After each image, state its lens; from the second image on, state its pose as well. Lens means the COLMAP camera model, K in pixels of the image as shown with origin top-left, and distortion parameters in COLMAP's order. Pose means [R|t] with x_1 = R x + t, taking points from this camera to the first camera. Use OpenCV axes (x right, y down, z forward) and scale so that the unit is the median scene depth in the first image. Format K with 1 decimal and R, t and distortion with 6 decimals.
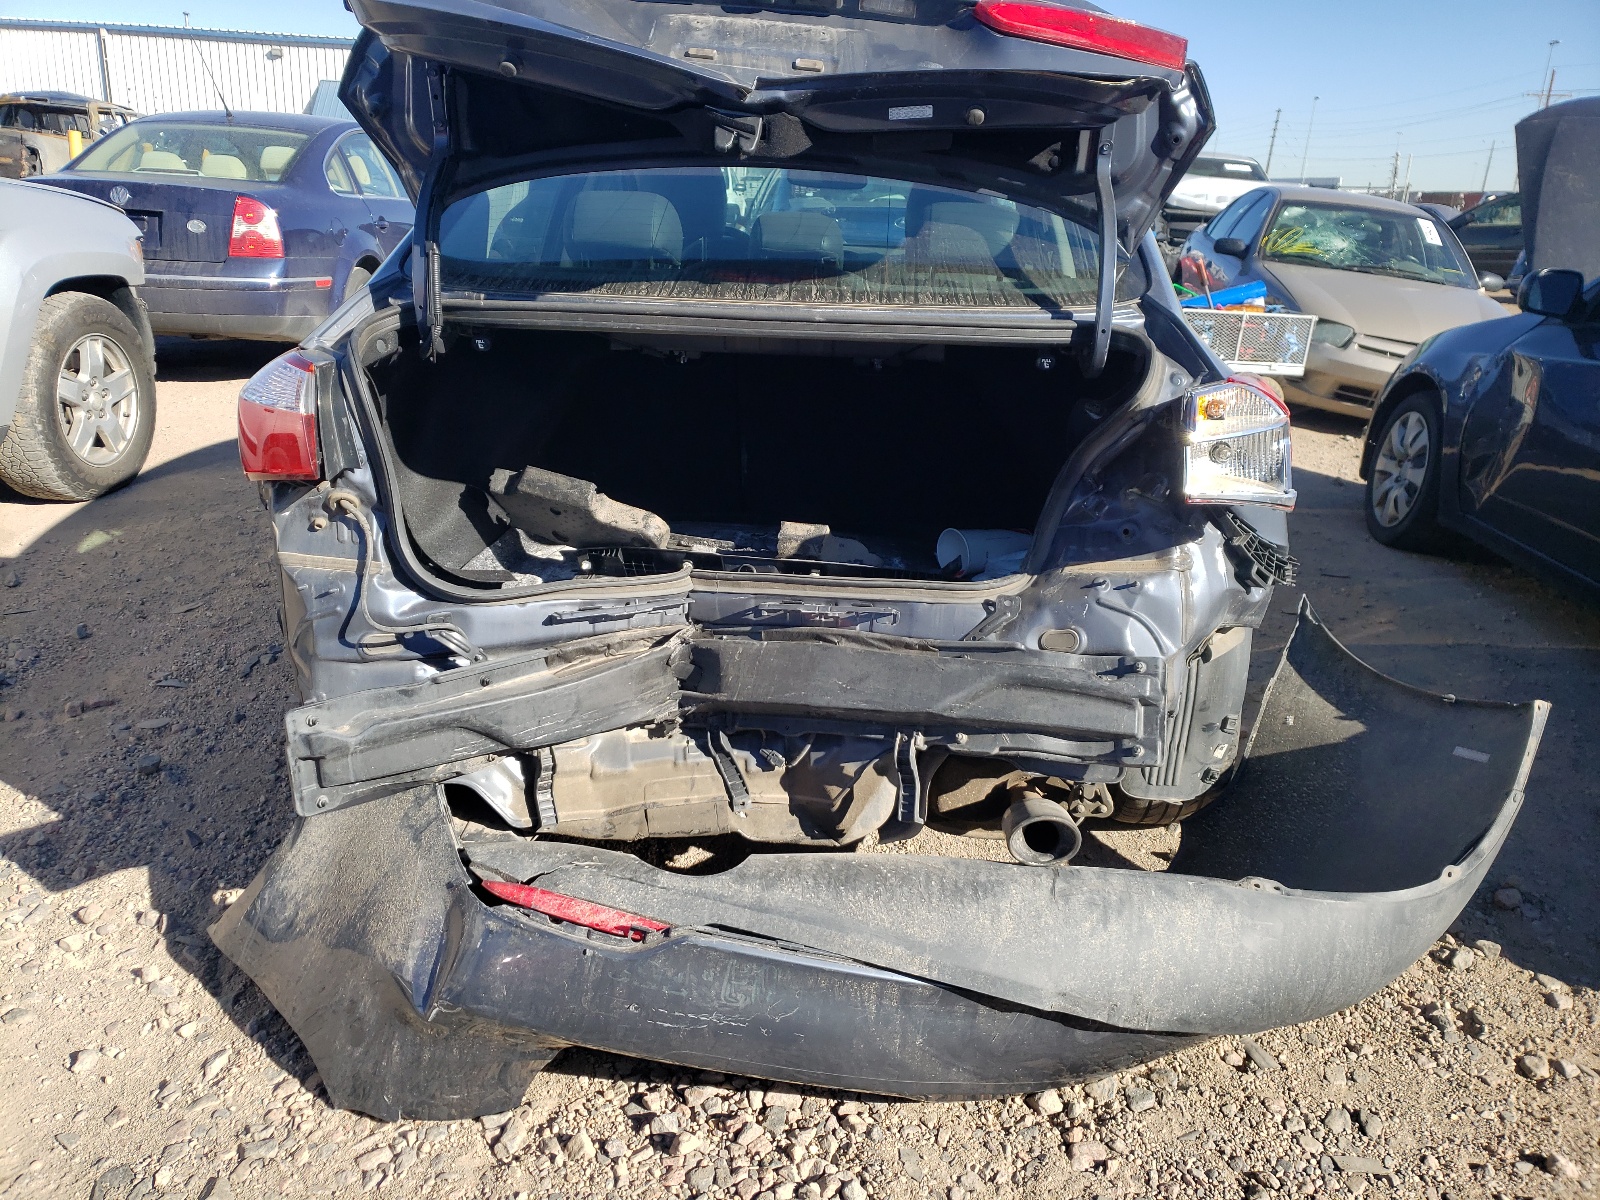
lens RADIAL K [[1133.0, 0, 800.0], [0, 1133.0, 600.0], [0, 0, 1]] dist [-0.000478, 0.000285]
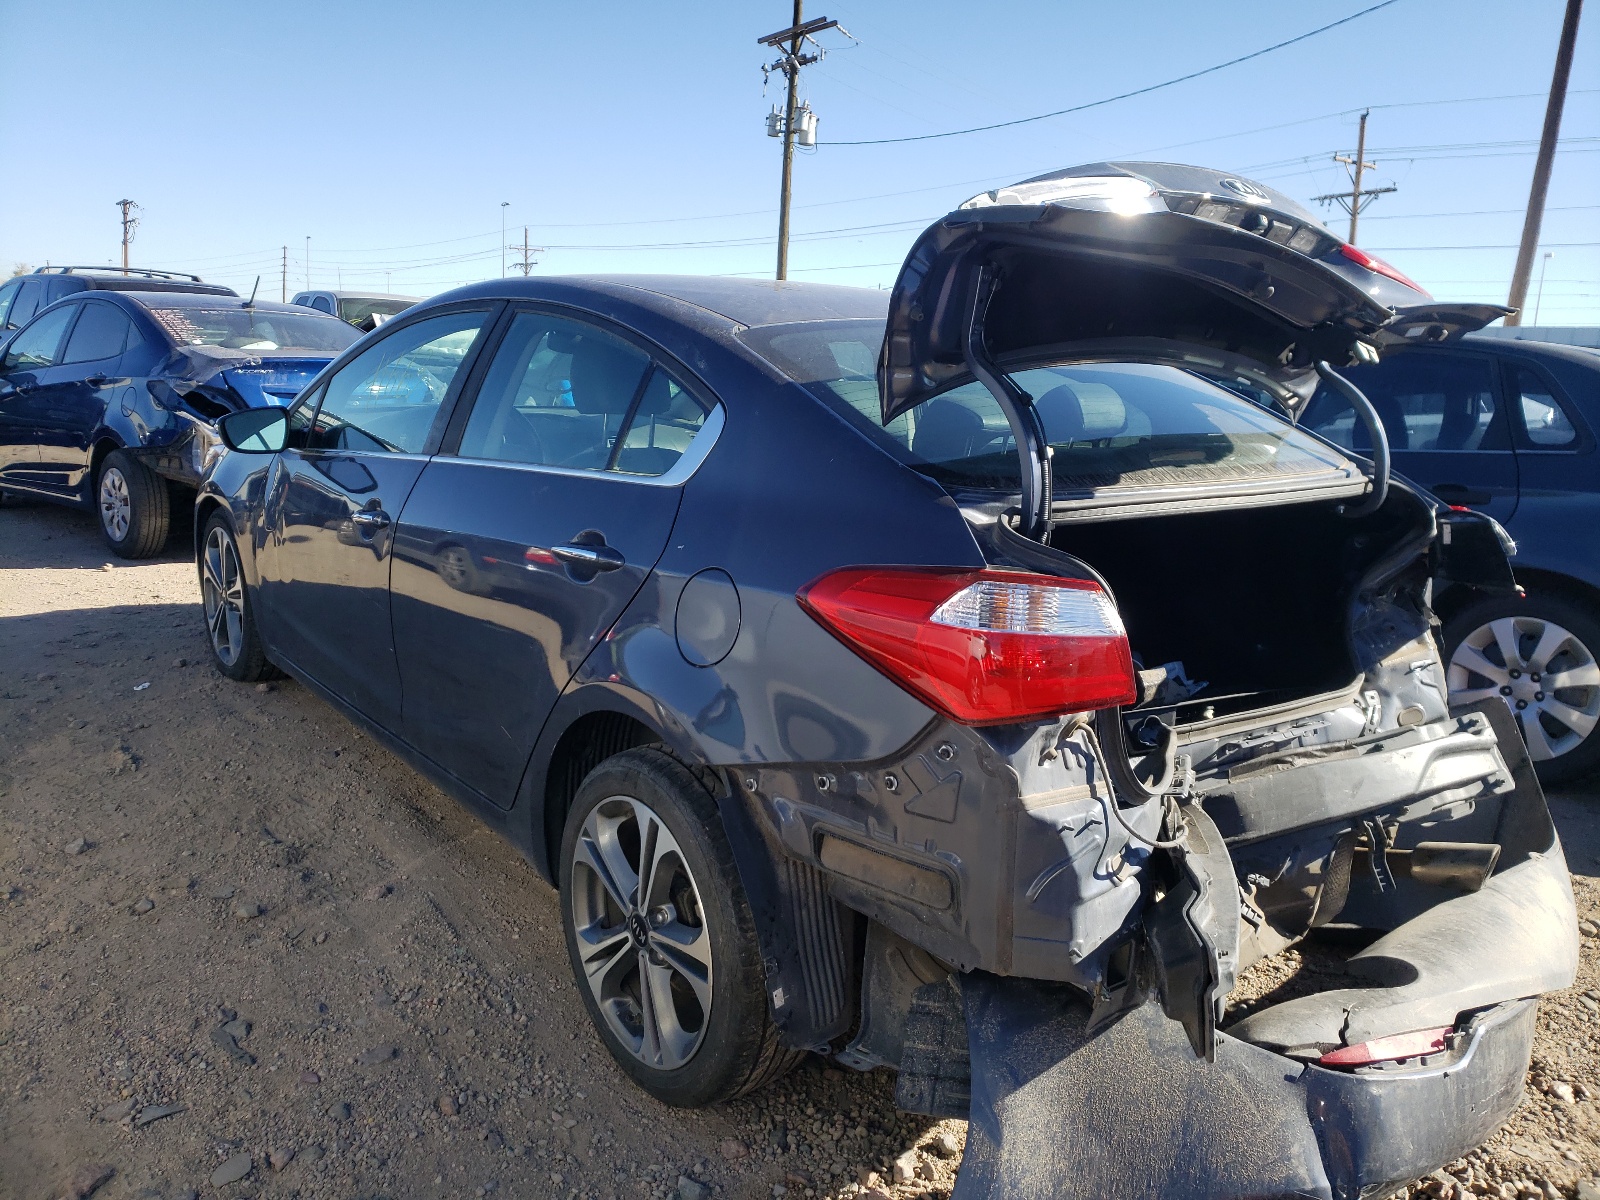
lens RADIAL K [[1133.0, 0, 800.0], [0, 1133.0, 600.0], [0, 0, 1]] dist [-0.000478, 0.000285]
pose [[0.786715, -0.144469, 0.600174, -1.018550], [0.218339, 0.974507, -0.051626, -0.170471], [-0.577415, 0.171656, 0.798202, 0.335110]]
